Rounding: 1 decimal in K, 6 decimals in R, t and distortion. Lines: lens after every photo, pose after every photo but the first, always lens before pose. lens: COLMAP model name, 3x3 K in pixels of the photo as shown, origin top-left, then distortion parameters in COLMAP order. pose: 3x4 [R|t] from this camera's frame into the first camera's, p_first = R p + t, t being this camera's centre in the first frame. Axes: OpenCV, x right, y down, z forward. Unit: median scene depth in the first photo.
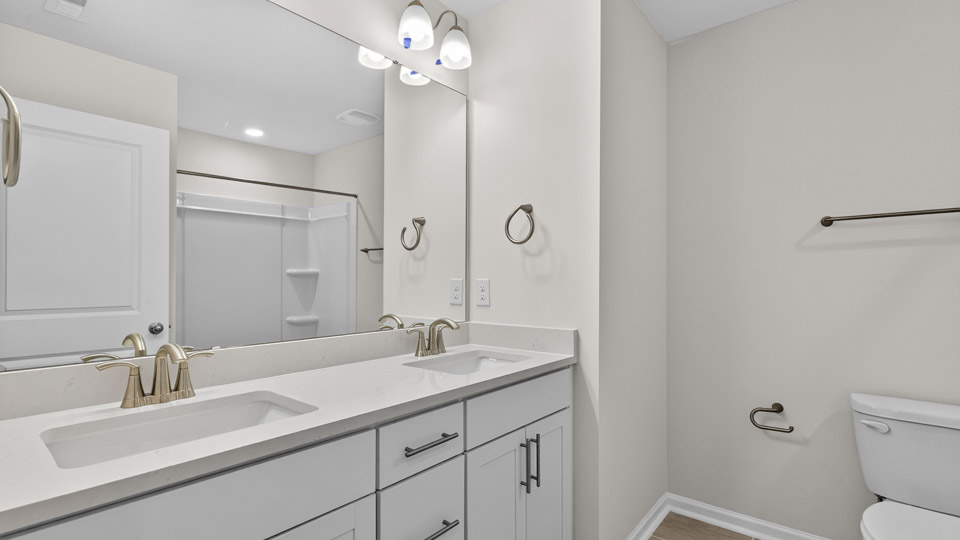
lens RADIAL K [[443.8, 0, 480.0], [0, 443.8, 270.0], [0, 0, 1]] dist [-0.000193, -0.000292]
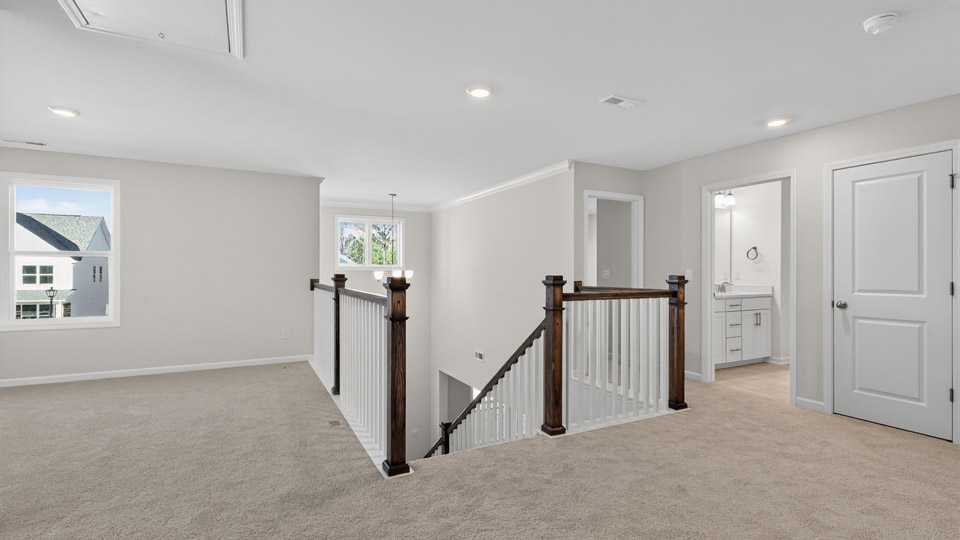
lens RADIAL K [[443.8, 0, 480.0], [0, 443.8, 270.0], [0, 0, 1]] dist [-0.000193, -0.000292]
pose [[0.924184, -0.002251, -0.381942, -0.538938], [0.006316, 0.999936, 0.009390, -0.027404], [0.381896, -0.011090, 0.924139, -2.908075]]
